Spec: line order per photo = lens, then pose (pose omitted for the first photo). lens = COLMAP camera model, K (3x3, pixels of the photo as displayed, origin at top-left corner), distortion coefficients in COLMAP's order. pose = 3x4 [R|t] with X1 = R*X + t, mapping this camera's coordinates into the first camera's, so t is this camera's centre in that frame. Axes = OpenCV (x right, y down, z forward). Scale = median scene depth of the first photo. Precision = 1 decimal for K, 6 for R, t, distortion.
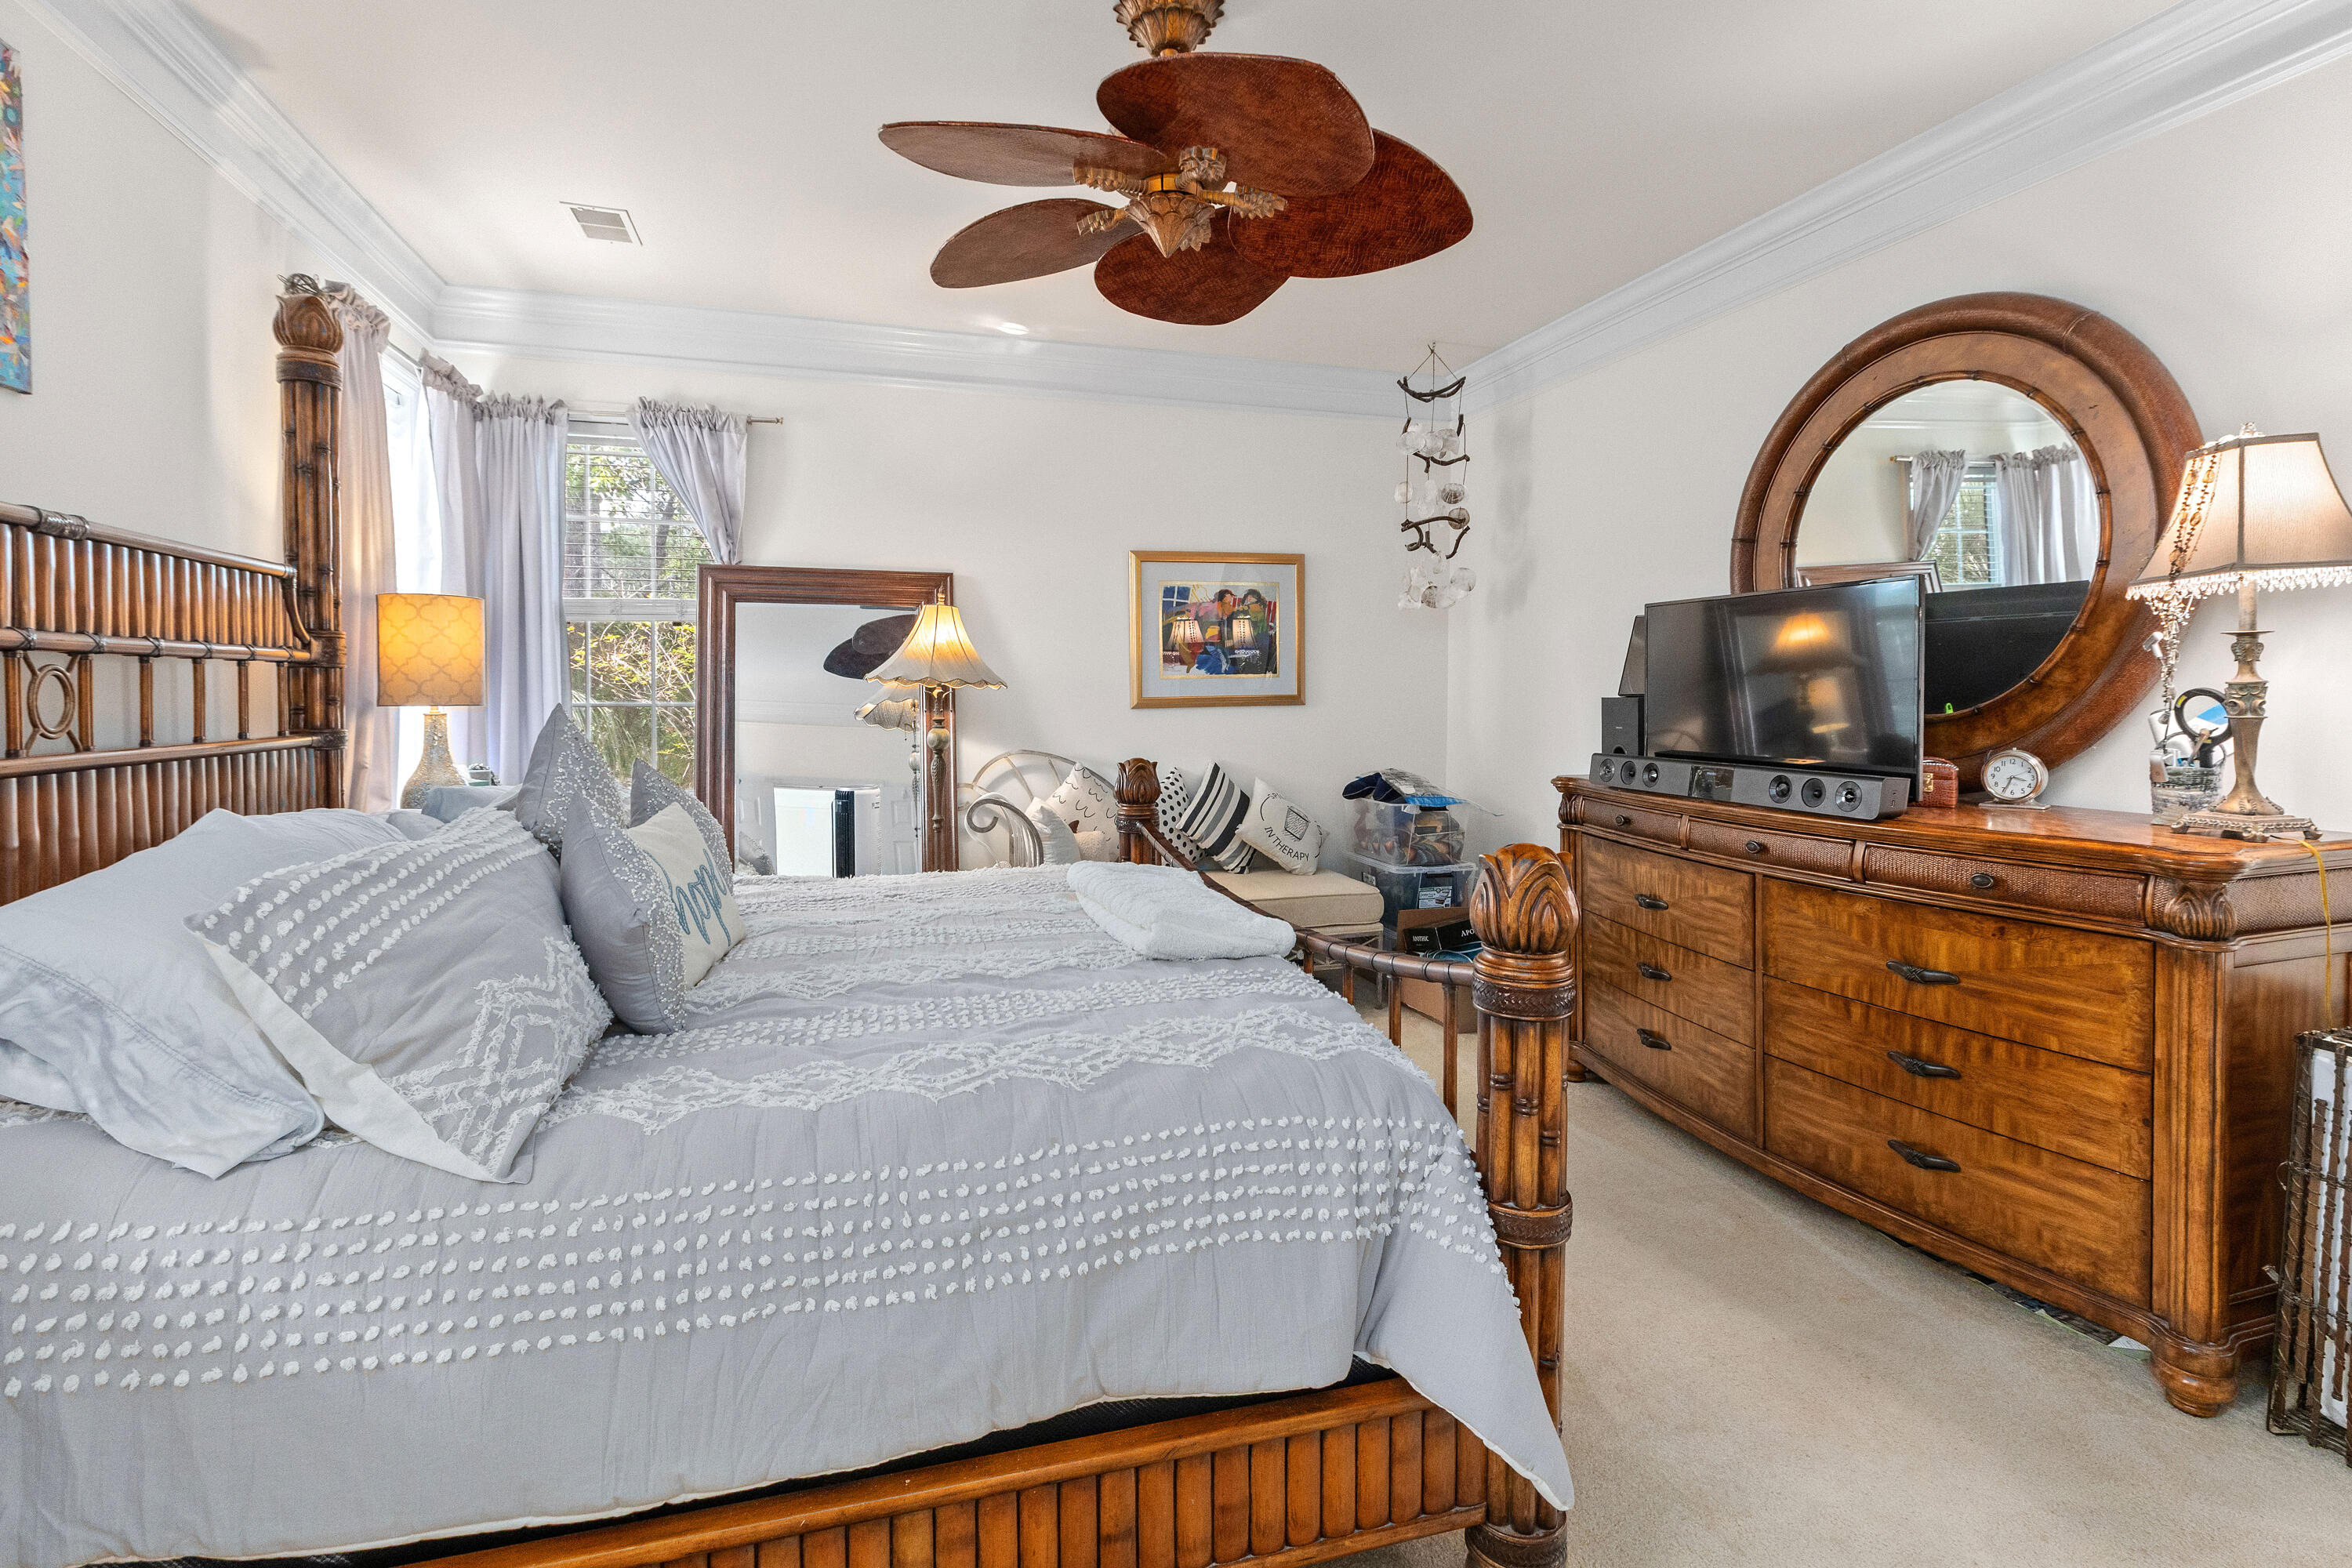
lens RADIAL K [[1121.4, 0, 1178.0], [0, 1121.4, 682.8], [0, 0, 1]] dist [0.001042, 0.000246]
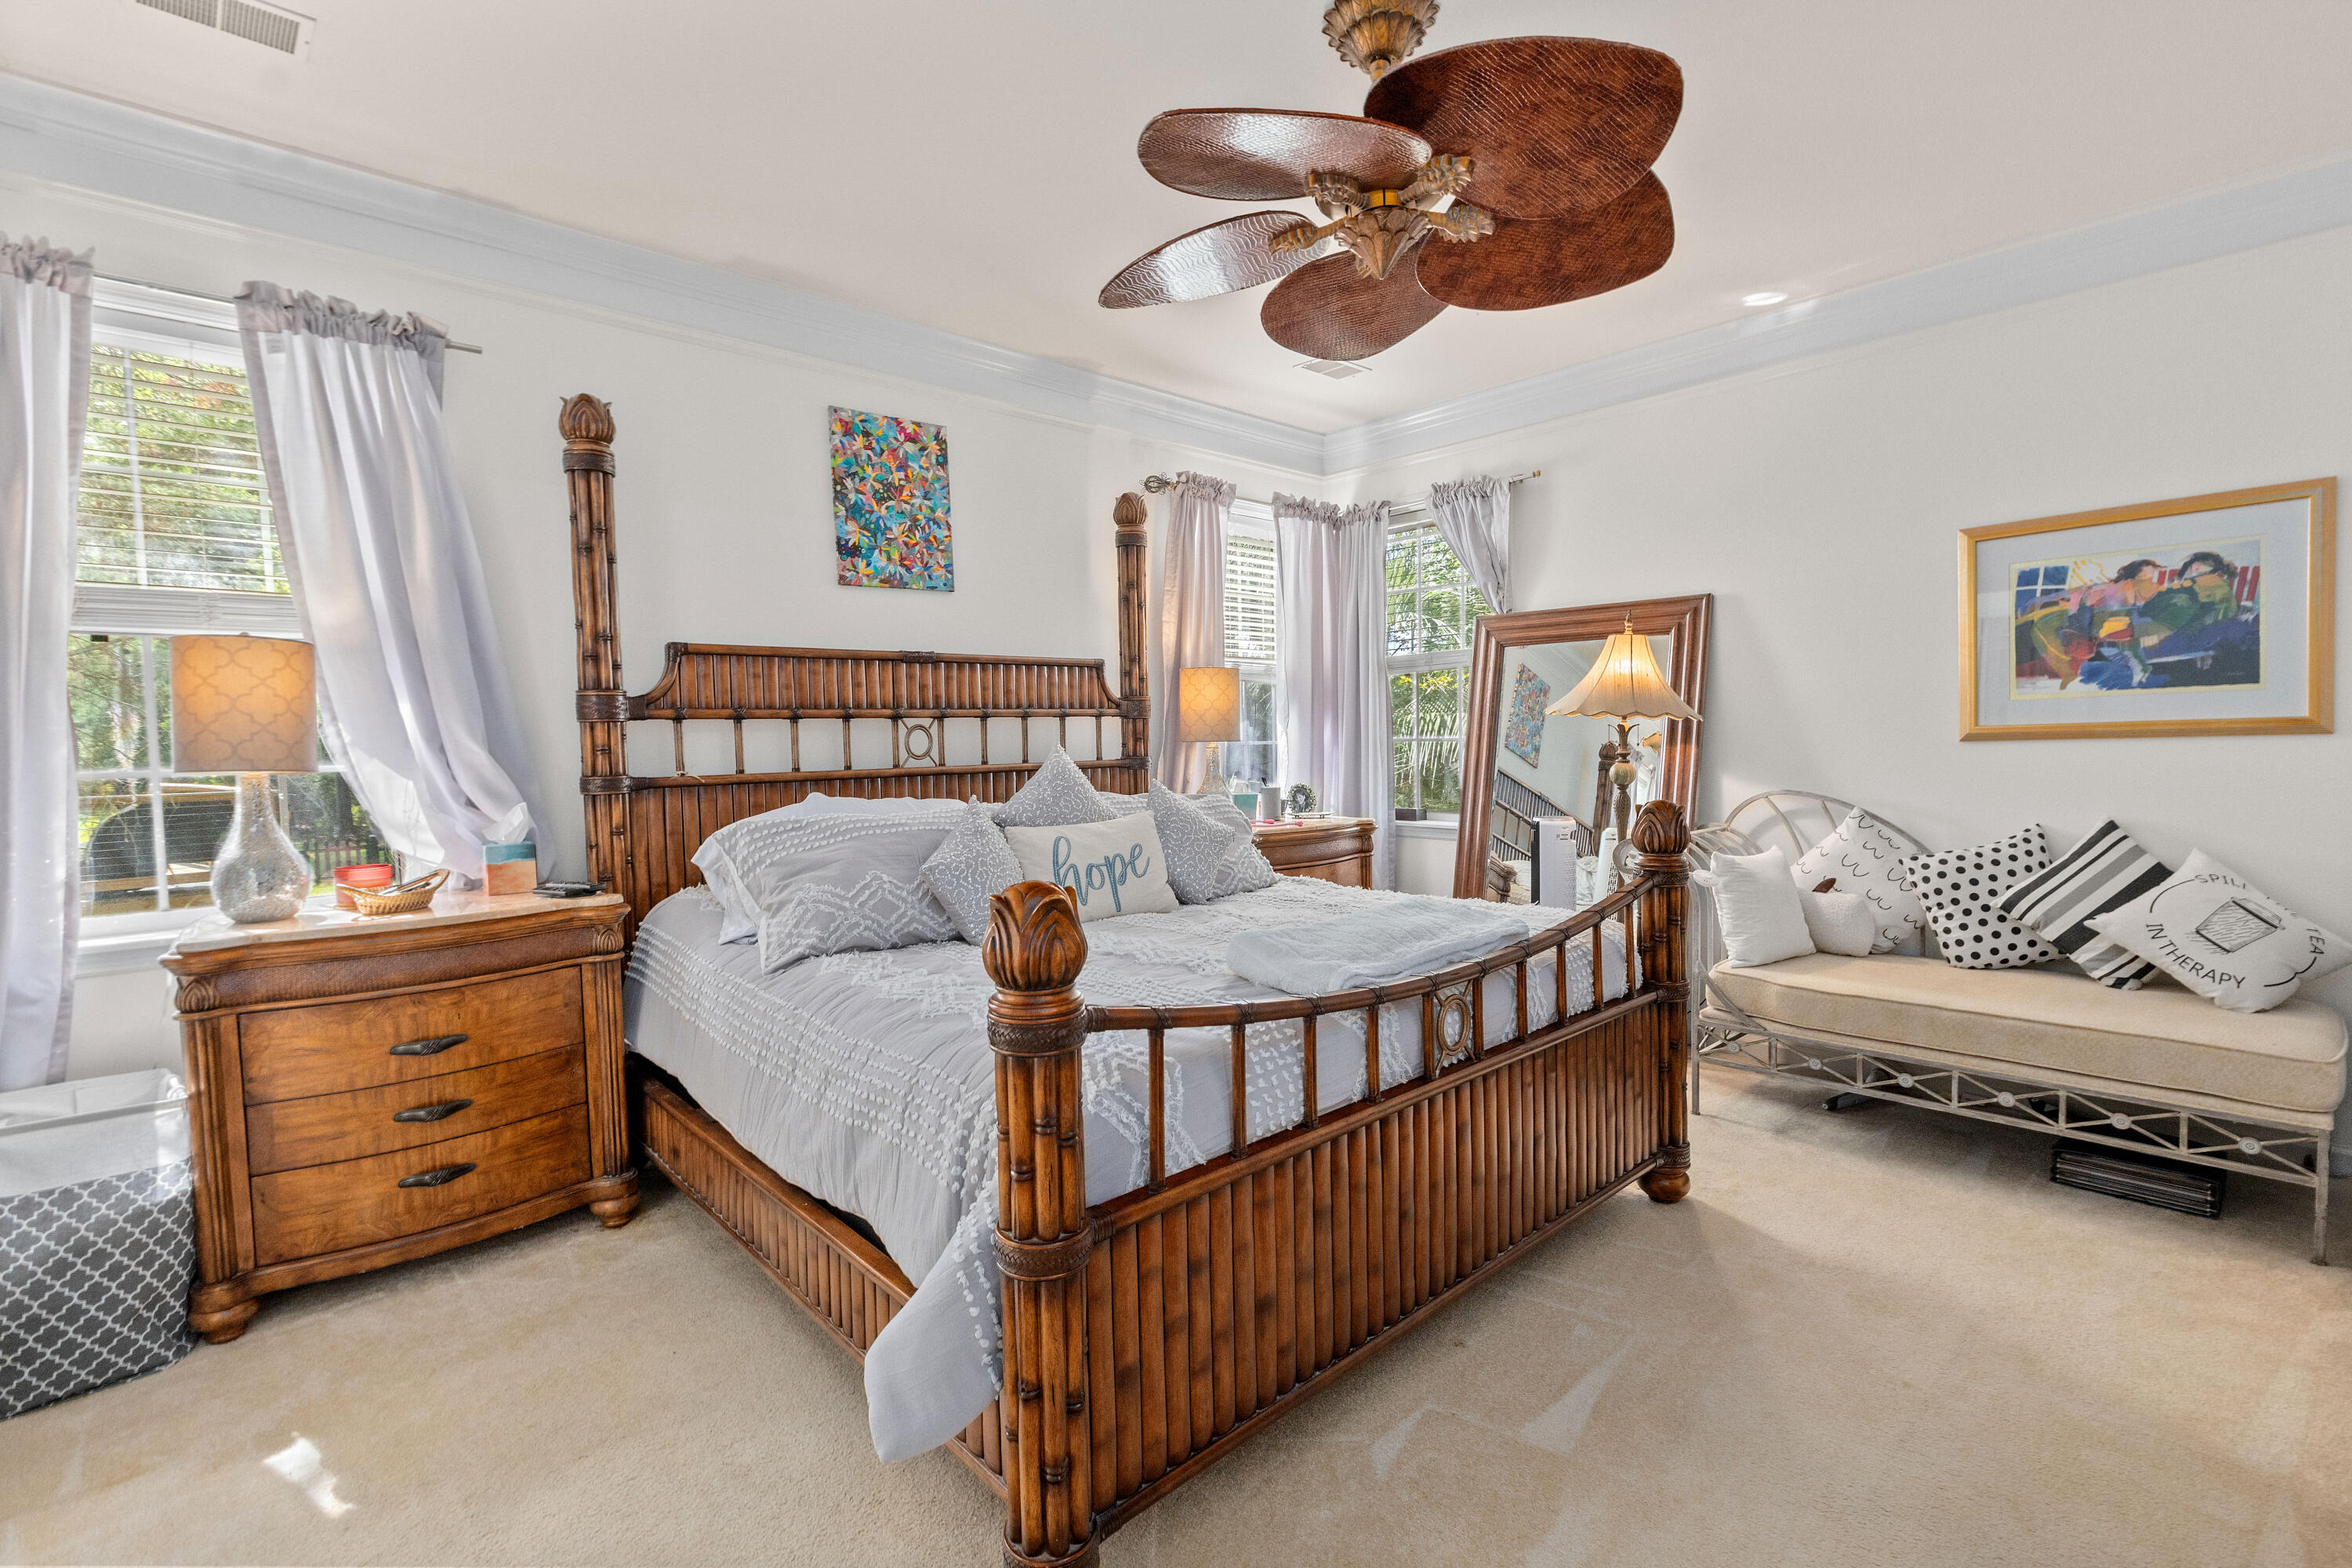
lens RADIAL K [[1056.5, 0, 1157.9], [0, 1056.5, 760.9], [0, 0, 1]] dist [0.003439, -0.000230]
pose [[0.427445, 0.013462, -0.903941, 0.386507], [0.024887, 0.999335, 0.026651, 0.003982], [0.903699, -0.033888, 0.426826, 0.222274]]
